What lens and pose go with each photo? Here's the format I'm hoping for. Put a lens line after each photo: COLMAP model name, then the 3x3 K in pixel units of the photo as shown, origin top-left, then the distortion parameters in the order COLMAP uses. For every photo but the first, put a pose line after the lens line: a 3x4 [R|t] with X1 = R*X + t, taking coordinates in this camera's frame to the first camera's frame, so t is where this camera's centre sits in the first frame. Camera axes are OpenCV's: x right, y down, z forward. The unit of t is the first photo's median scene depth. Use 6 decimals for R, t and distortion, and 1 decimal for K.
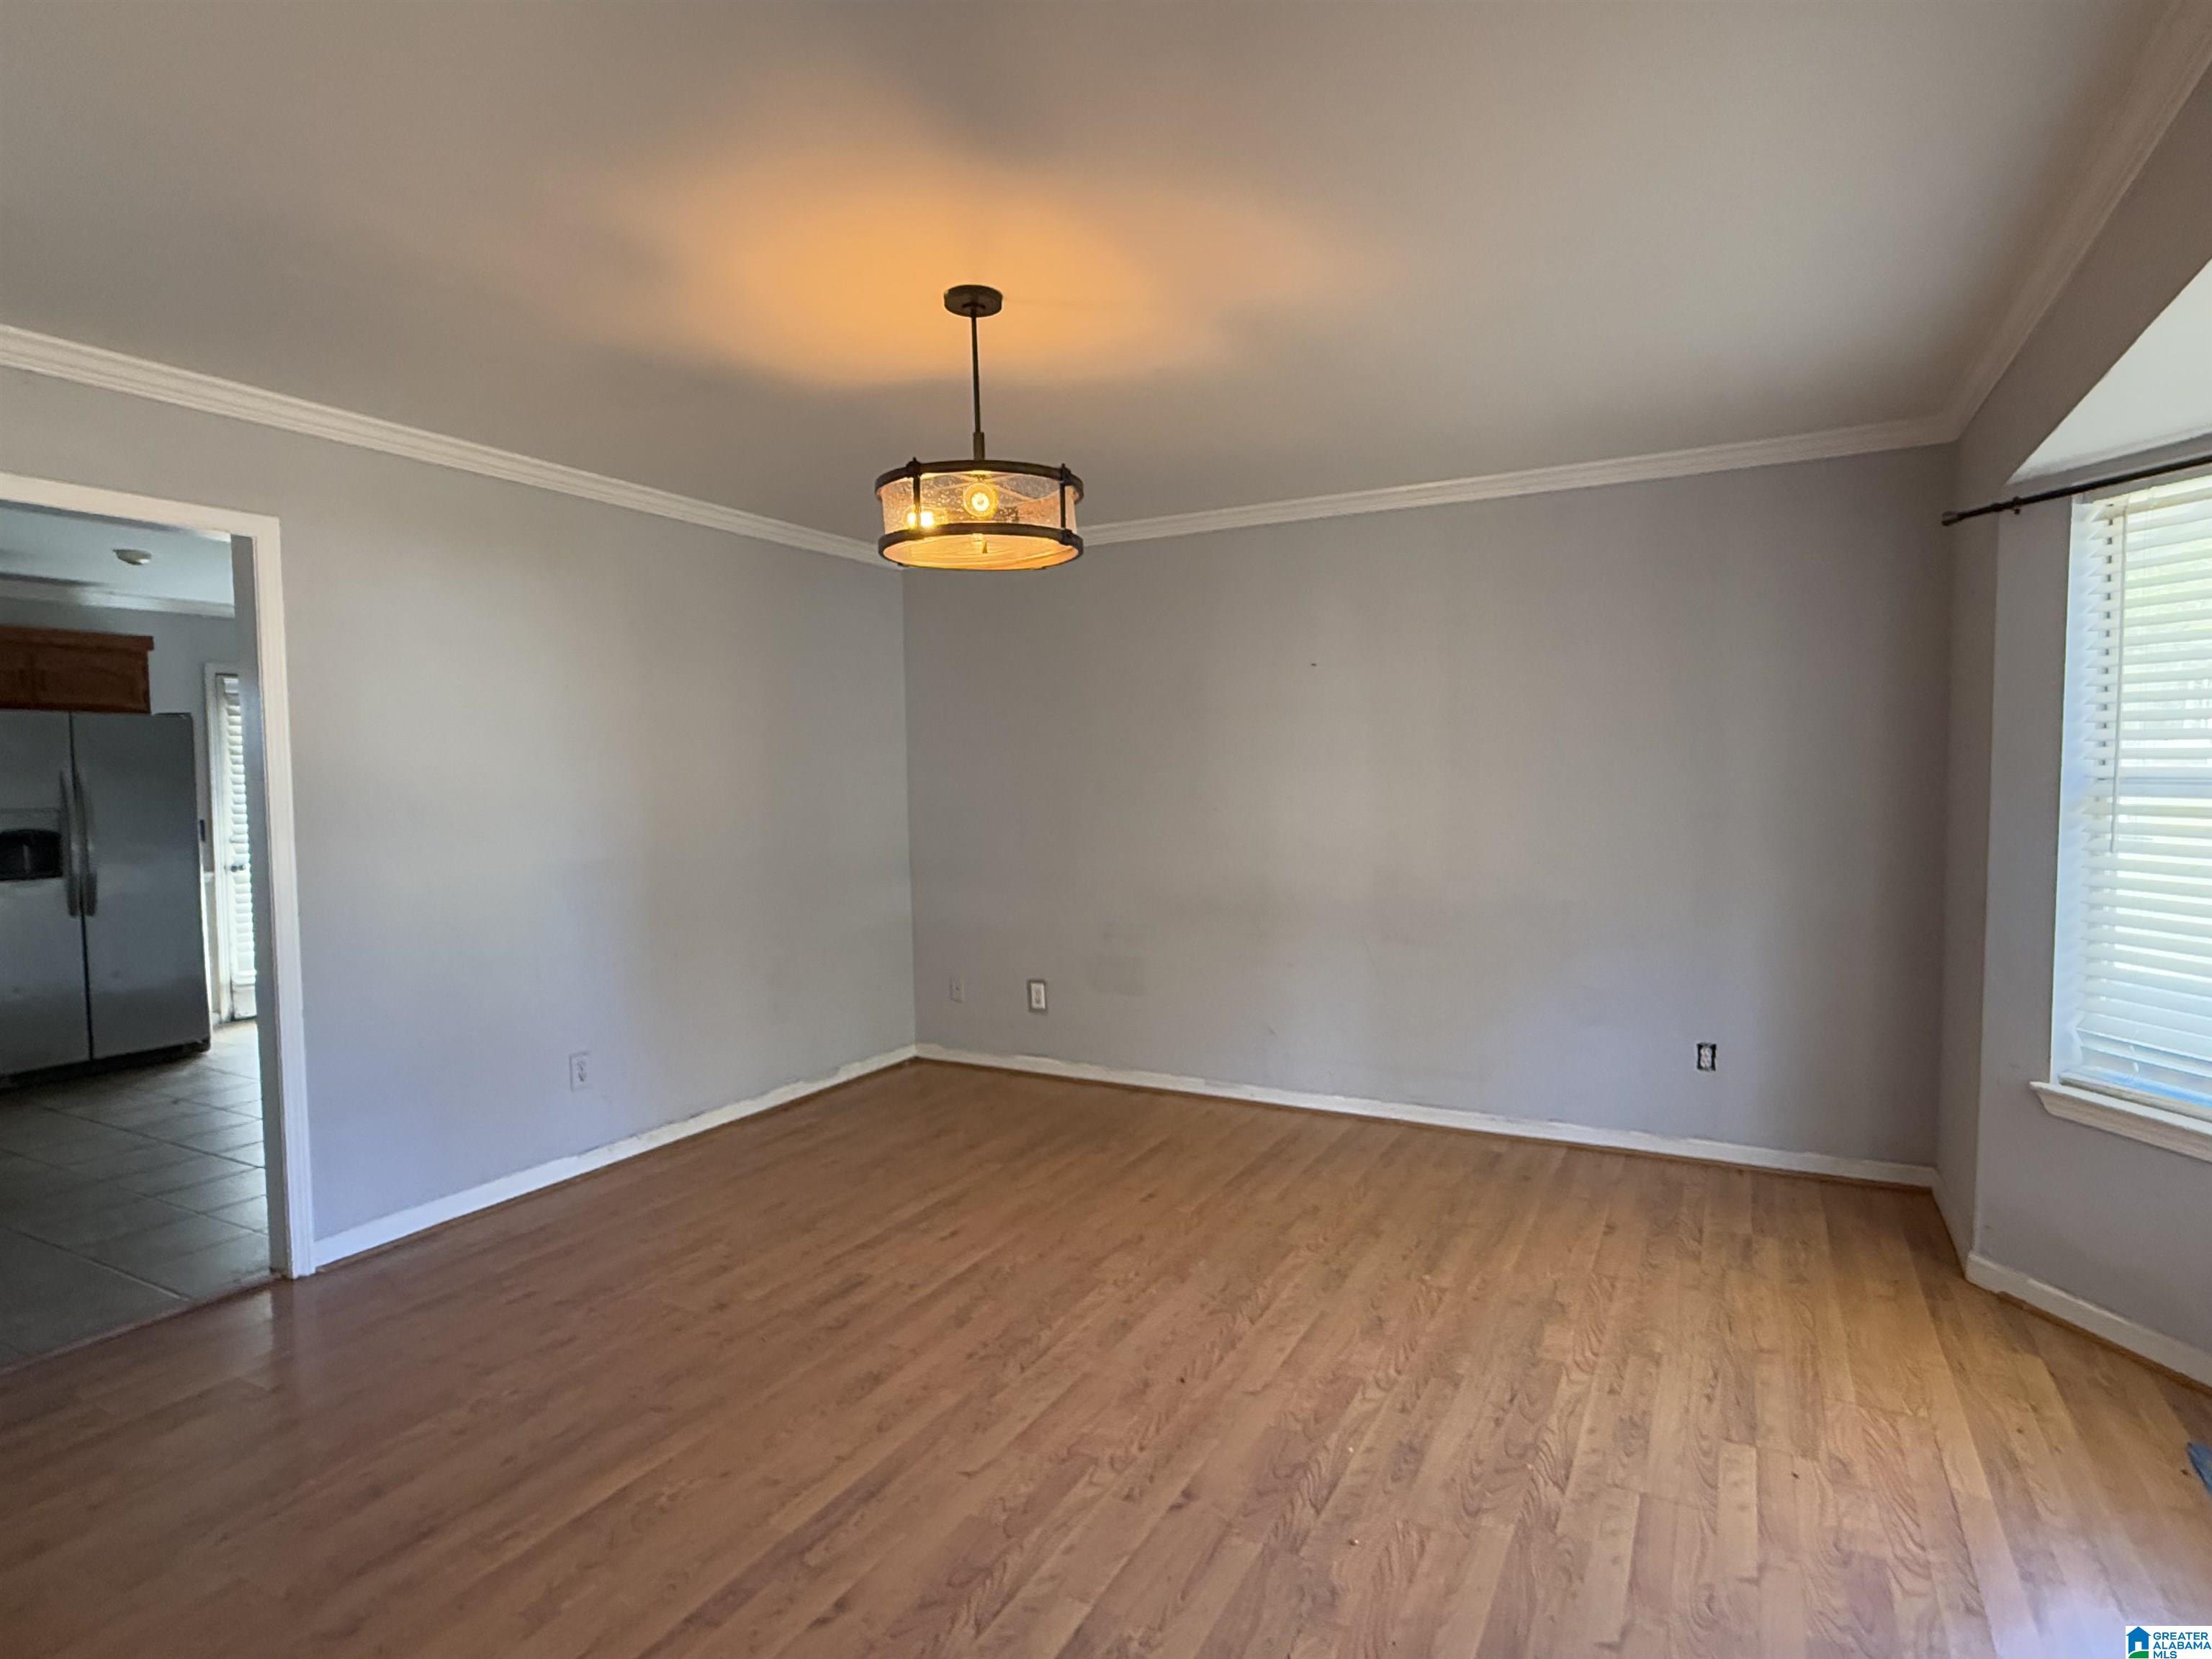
lens RADIAL K [[1166.4, 0, 1106.0], [0, 1166.4, 829.5], [0, 0, 1]] dist [0.001640, -0.000301]
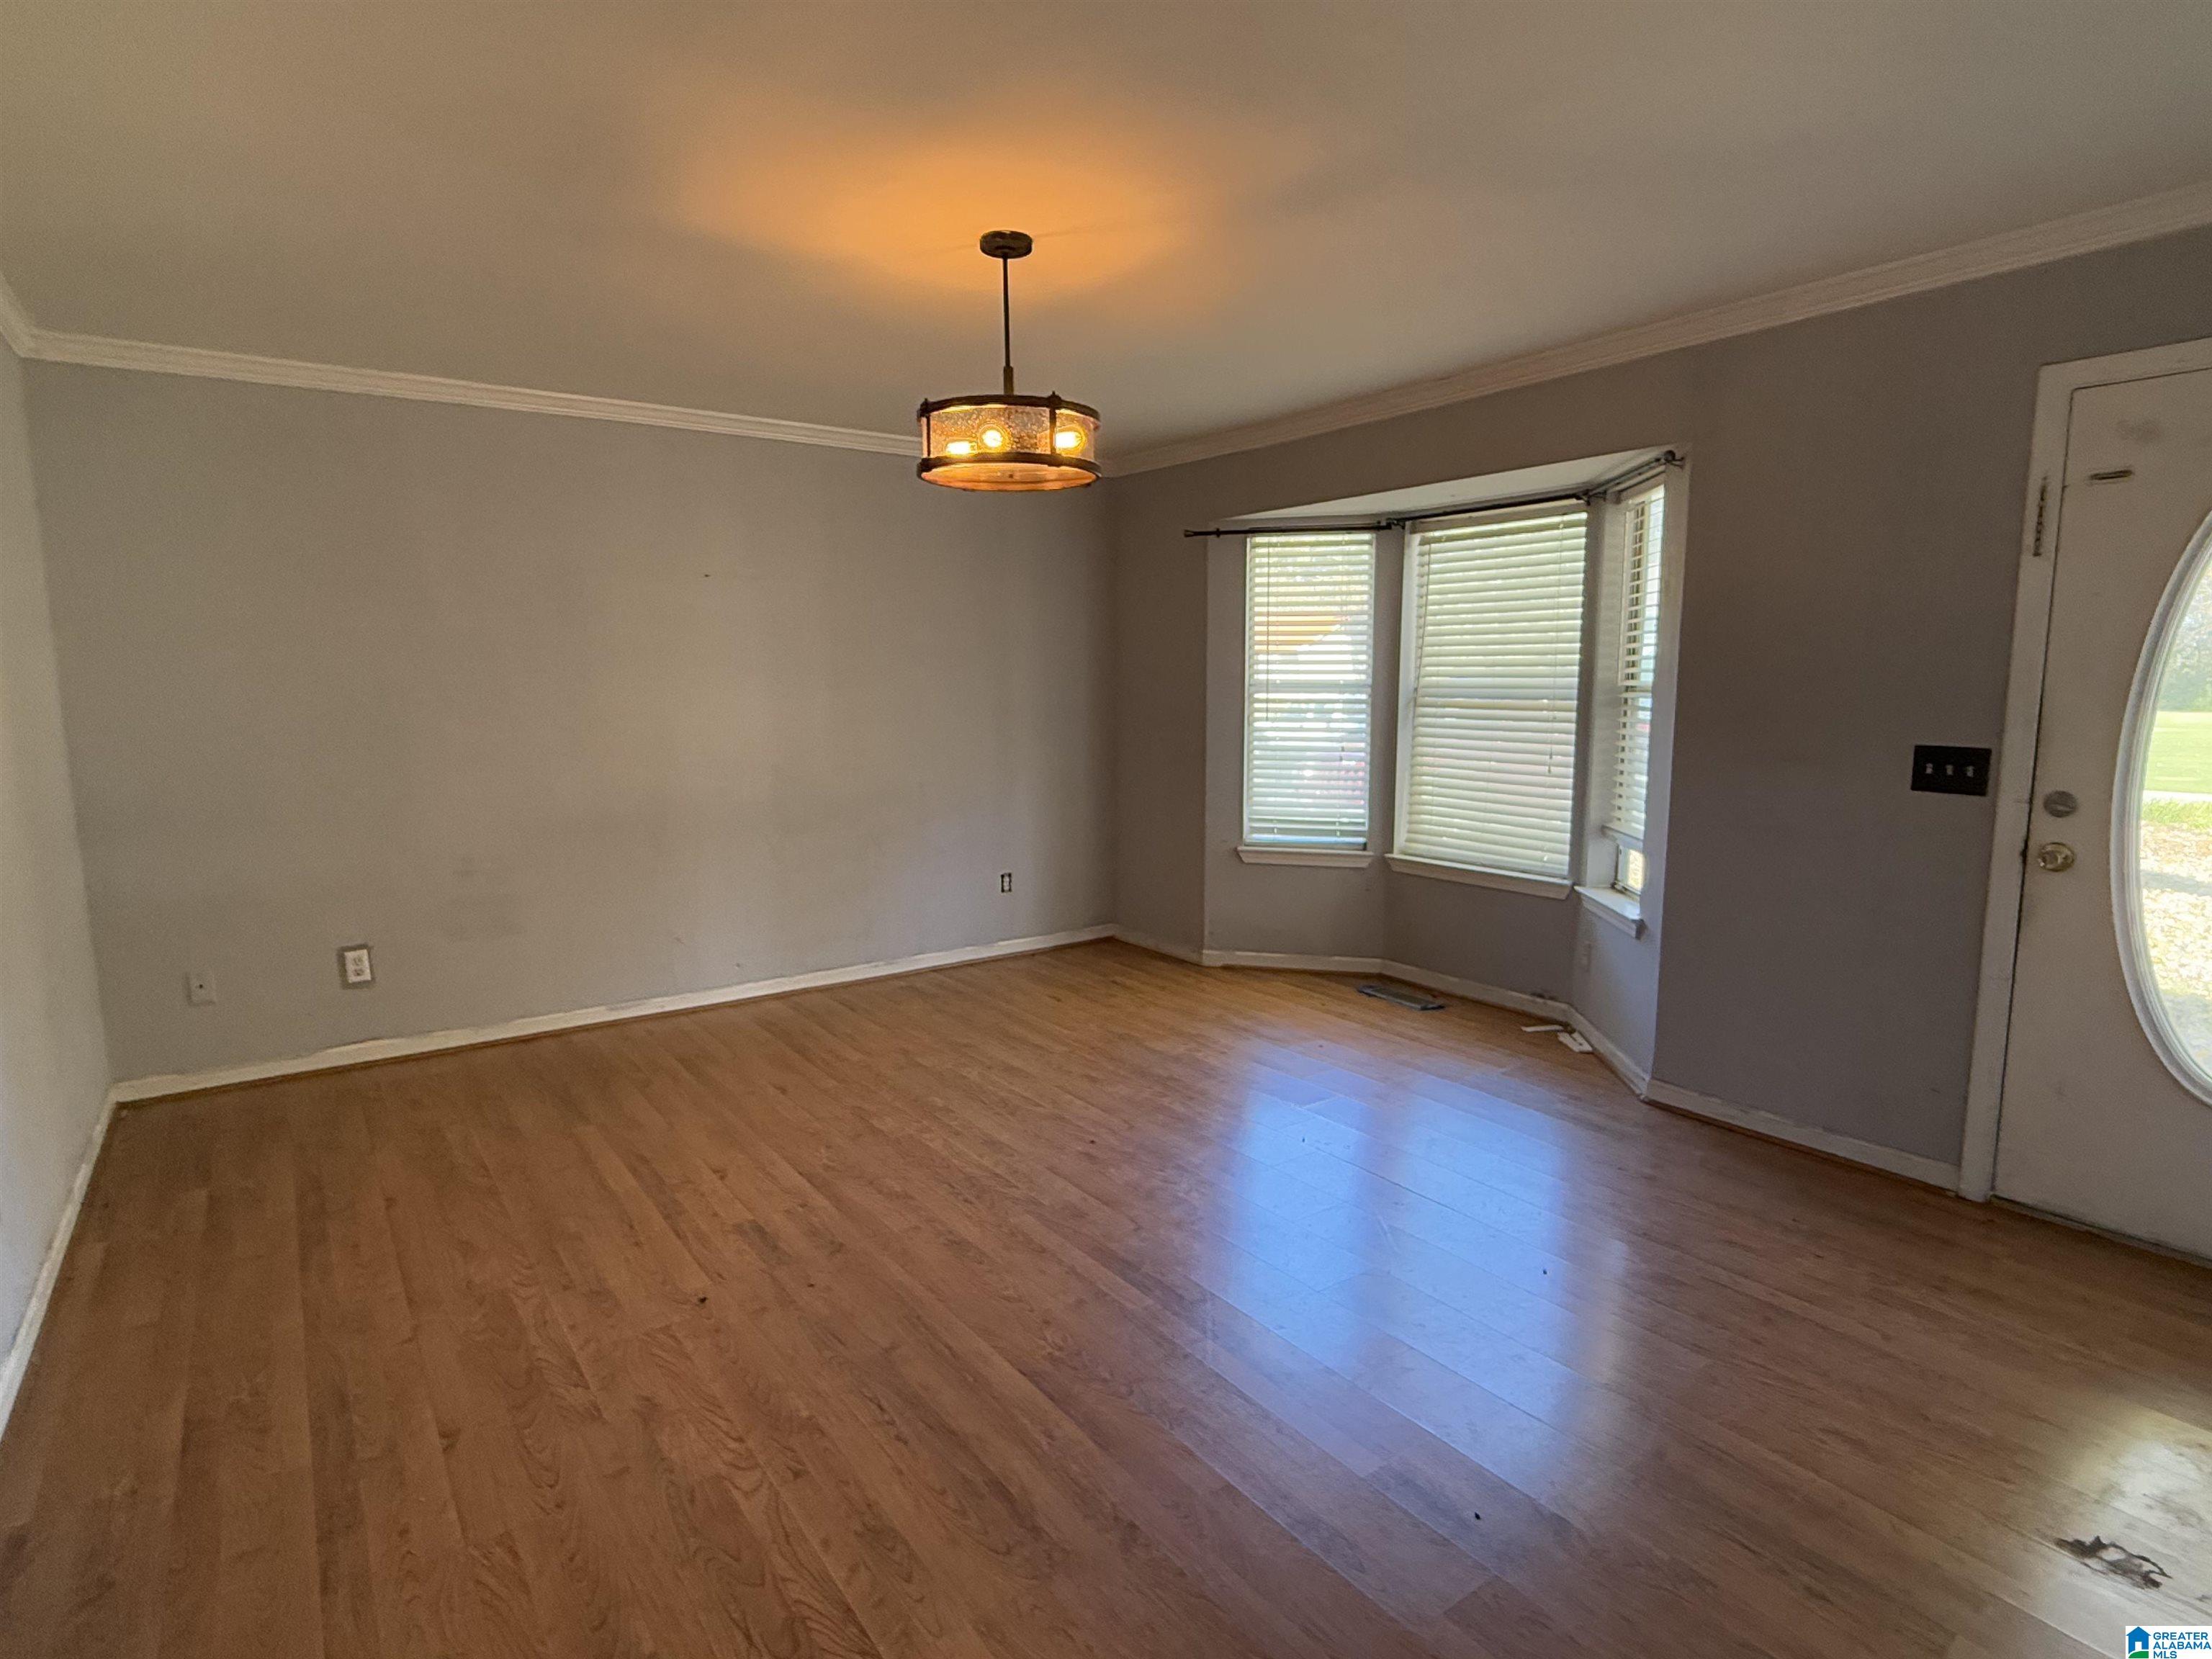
lens RADIAL K [[1166.4, 0, 1106.0], [0, 1166.4, 829.5], [0, 0, 1]] dist [0.001640, -0.000301]
pose [[0.429040, -0.107178, 0.896904, -0.845467], [0.044083, 0.994237, 0.097721, -0.004228], [-0.902209, -0.002388, 0.431293, 0.332377]]
